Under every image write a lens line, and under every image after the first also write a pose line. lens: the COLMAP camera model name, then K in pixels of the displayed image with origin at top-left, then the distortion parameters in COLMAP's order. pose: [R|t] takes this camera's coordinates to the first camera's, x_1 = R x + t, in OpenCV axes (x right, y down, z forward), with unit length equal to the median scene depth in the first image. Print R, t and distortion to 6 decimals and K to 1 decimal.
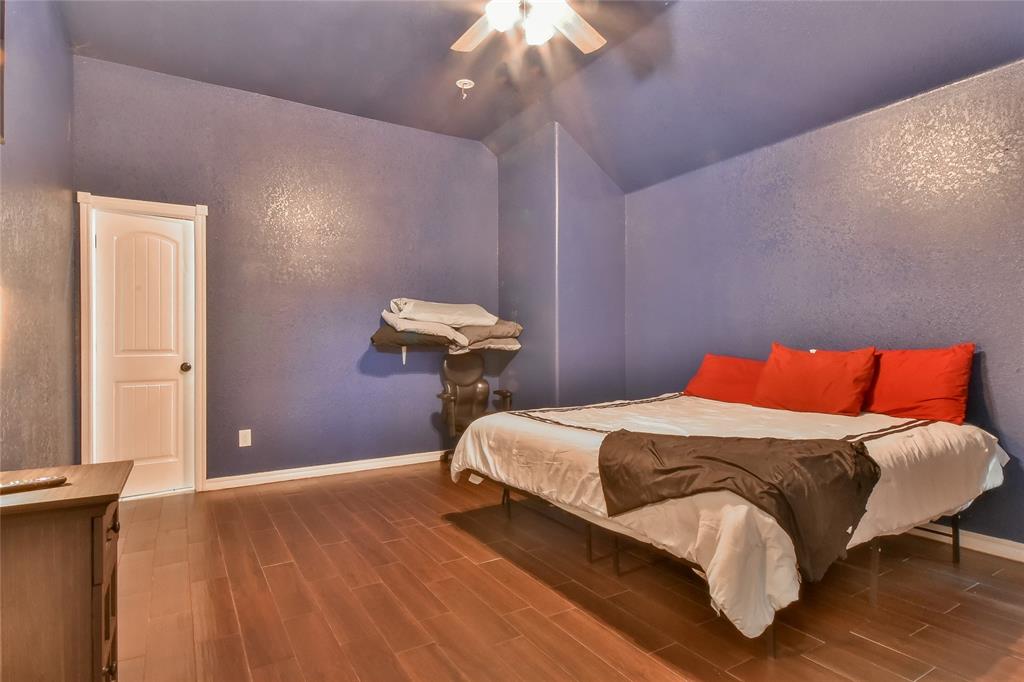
lens RADIAL K [[560.7, 0, 509.5], [0, 560.7, 344.1], [0, 0, 1]] dist [0.057376, -0.007489]
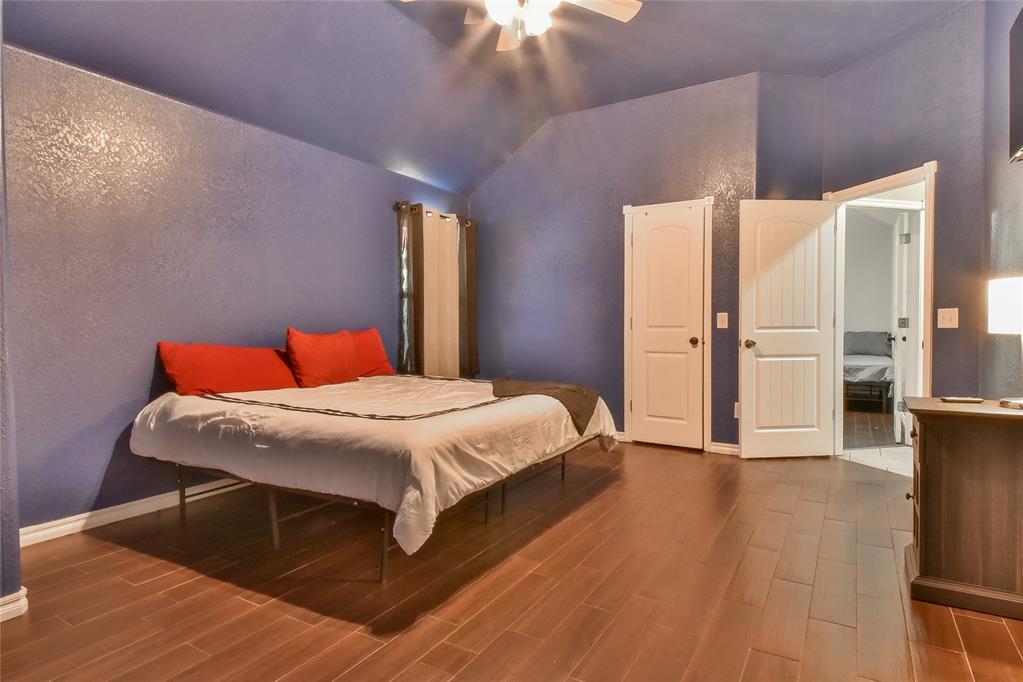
lens RADIAL K [[560.1, 0, 507.6], [0, 560.1, 336.8], [0, 0, 1]] dist [0.057376, -0.007489]
pose [[-0.463482, -0.019323, 0.885896, -0.829288], [0.008711, 0.999615, 0.026360, -0.004636], [-0.886064, 0.019934, -0.463135, 1.443542]]
